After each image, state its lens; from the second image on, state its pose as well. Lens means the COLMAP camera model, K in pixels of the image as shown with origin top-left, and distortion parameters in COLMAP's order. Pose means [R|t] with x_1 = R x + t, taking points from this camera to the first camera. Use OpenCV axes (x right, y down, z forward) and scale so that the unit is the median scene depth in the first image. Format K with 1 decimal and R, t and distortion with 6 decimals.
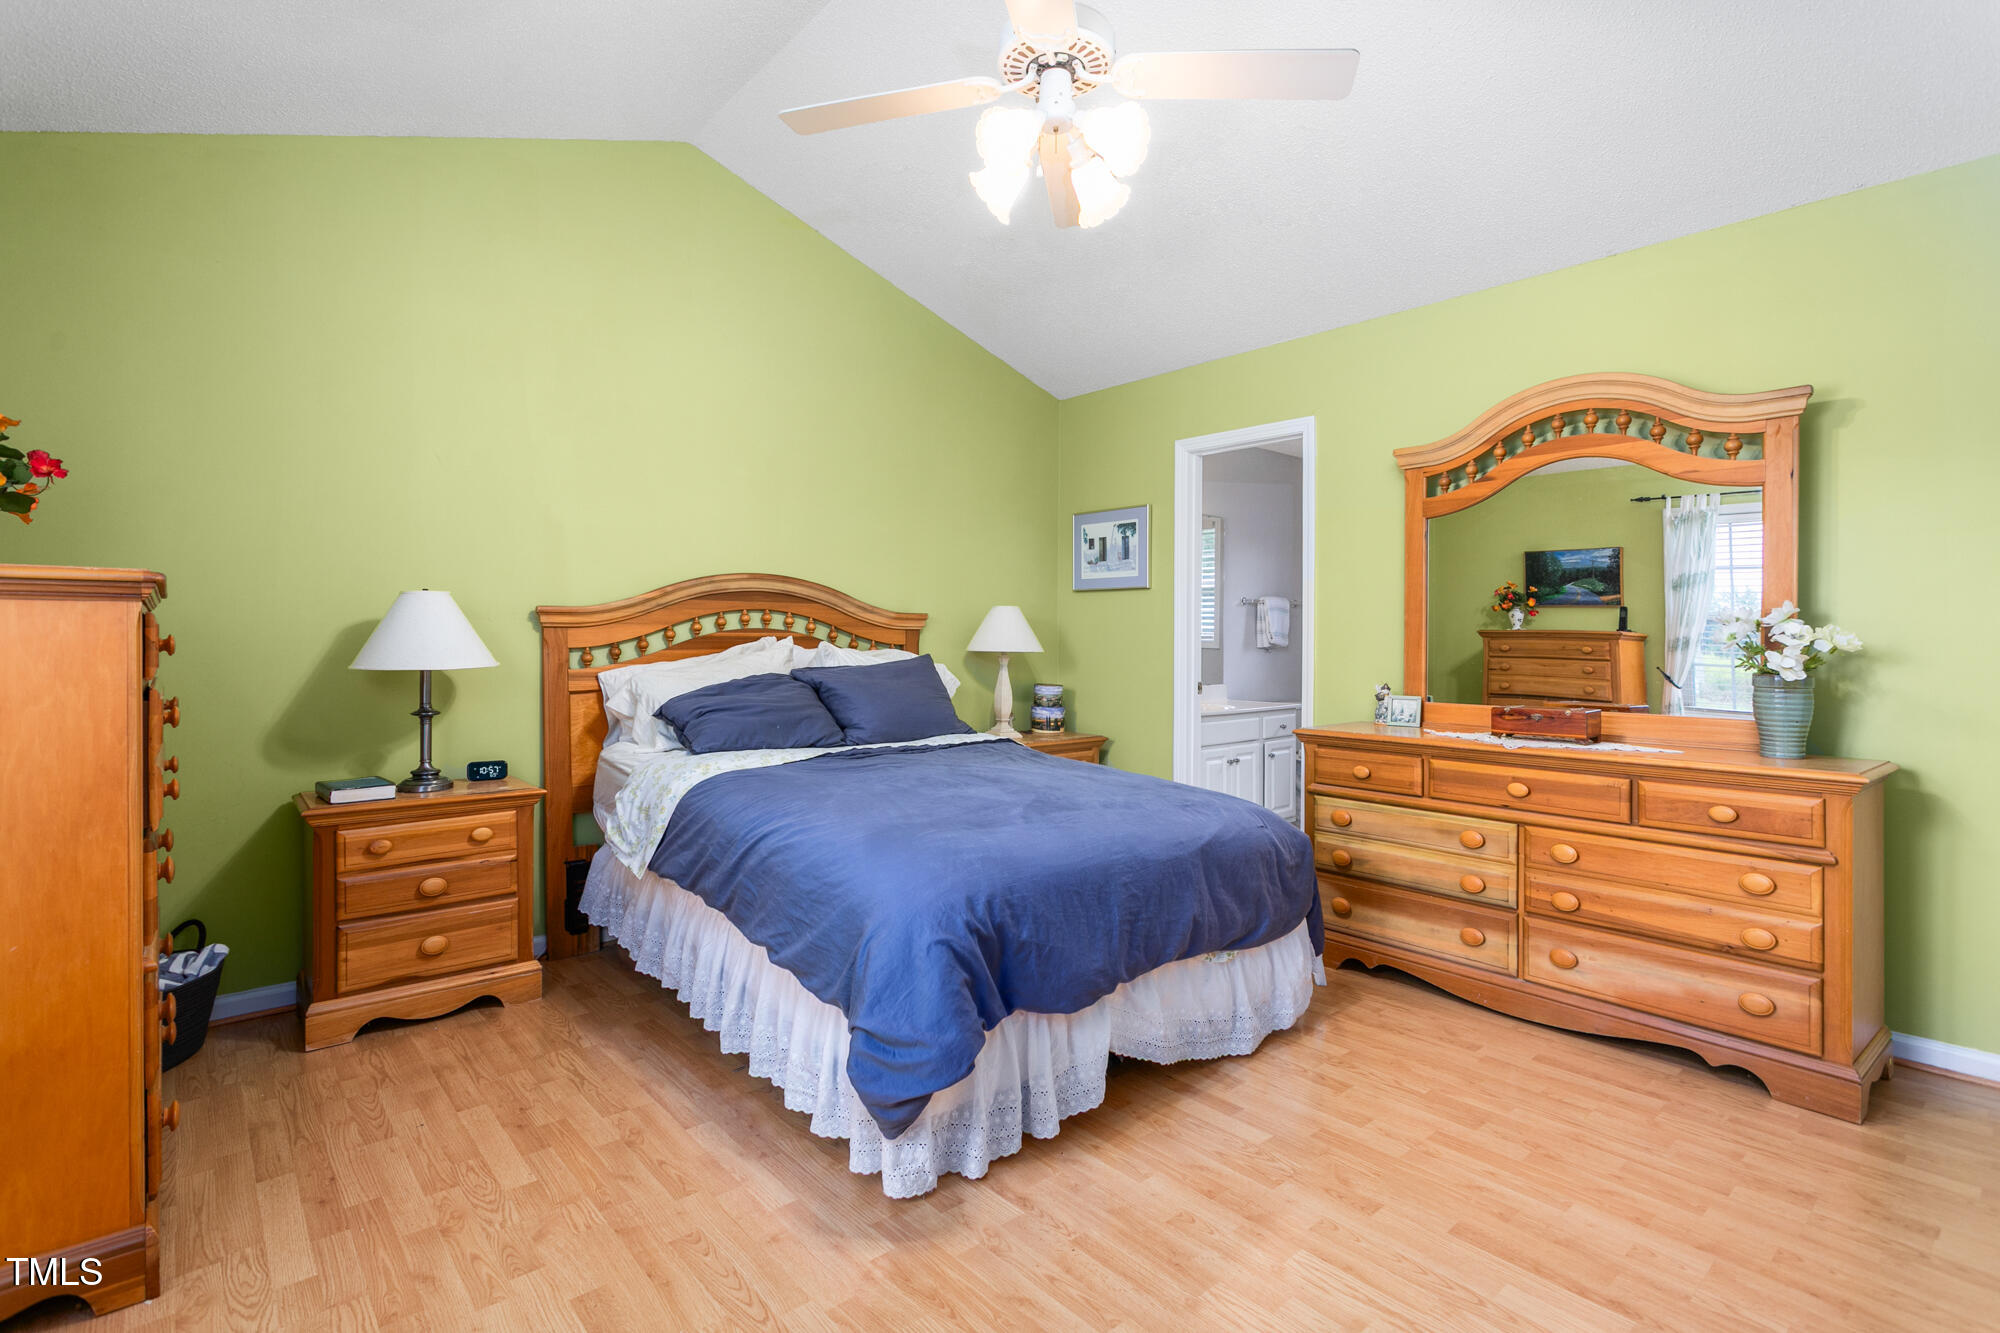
lens RADIAL K [[950.8, 0, 1001.0], [0, 950.8, 649.2], [0, 0, 1]] dist [0.004658, 0.000350]
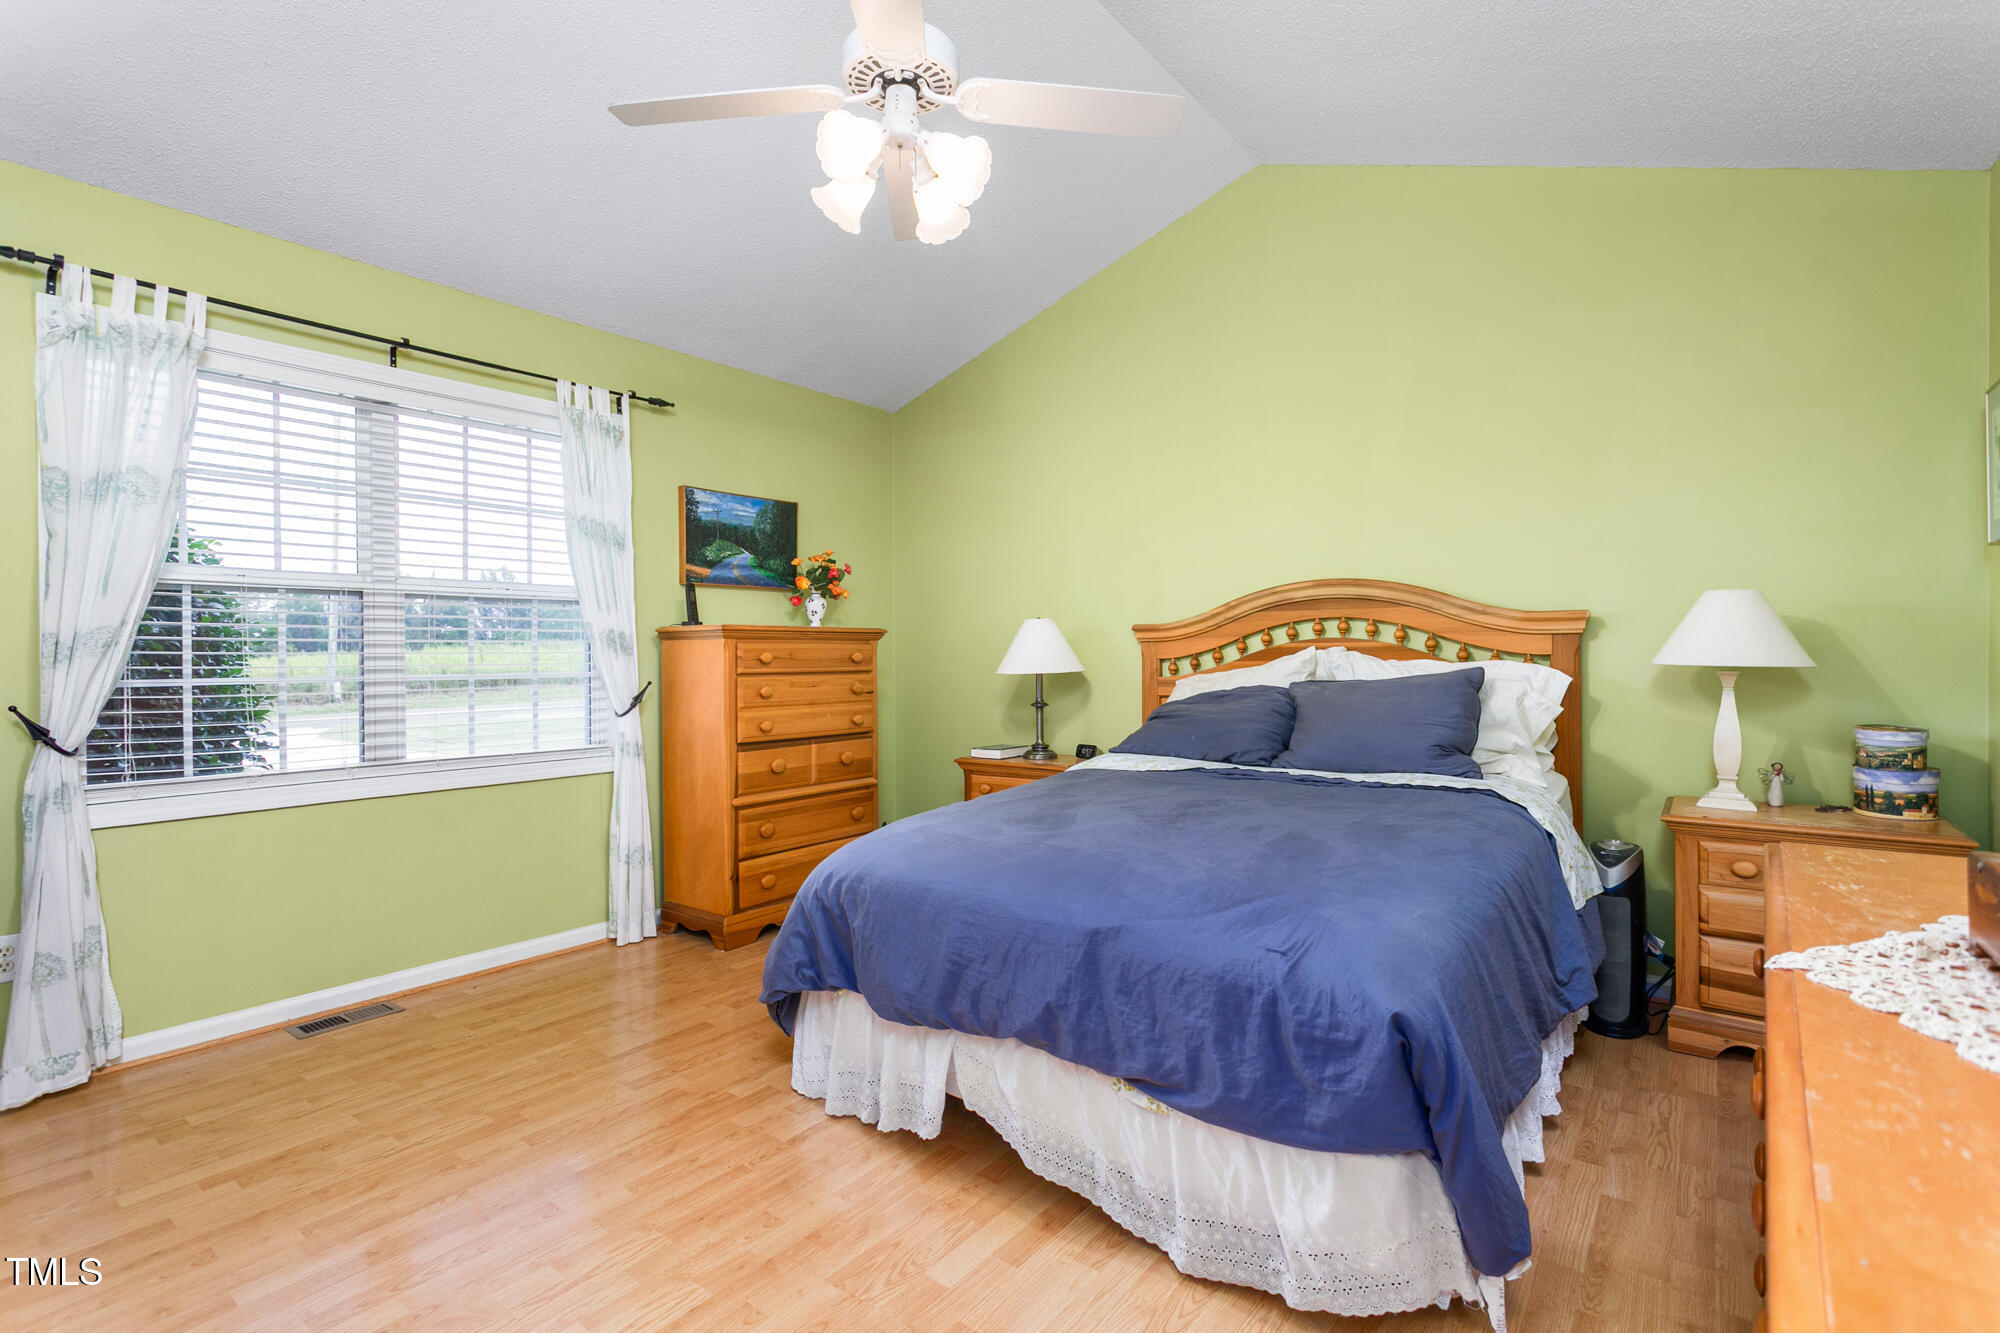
lens RADIAL K [[950.8, 0, 1013.2], [0, 950.8, 667.5], [0, 0, 1]] dist [0.004658, 0.000350]
pose [[0.207793, 0.008719, -0.978134, 0.630471], [-0.002771, 0.999962, 0.008325, 0.000159], [0.978169, 0.000981, 0.207809, 0.533947]]
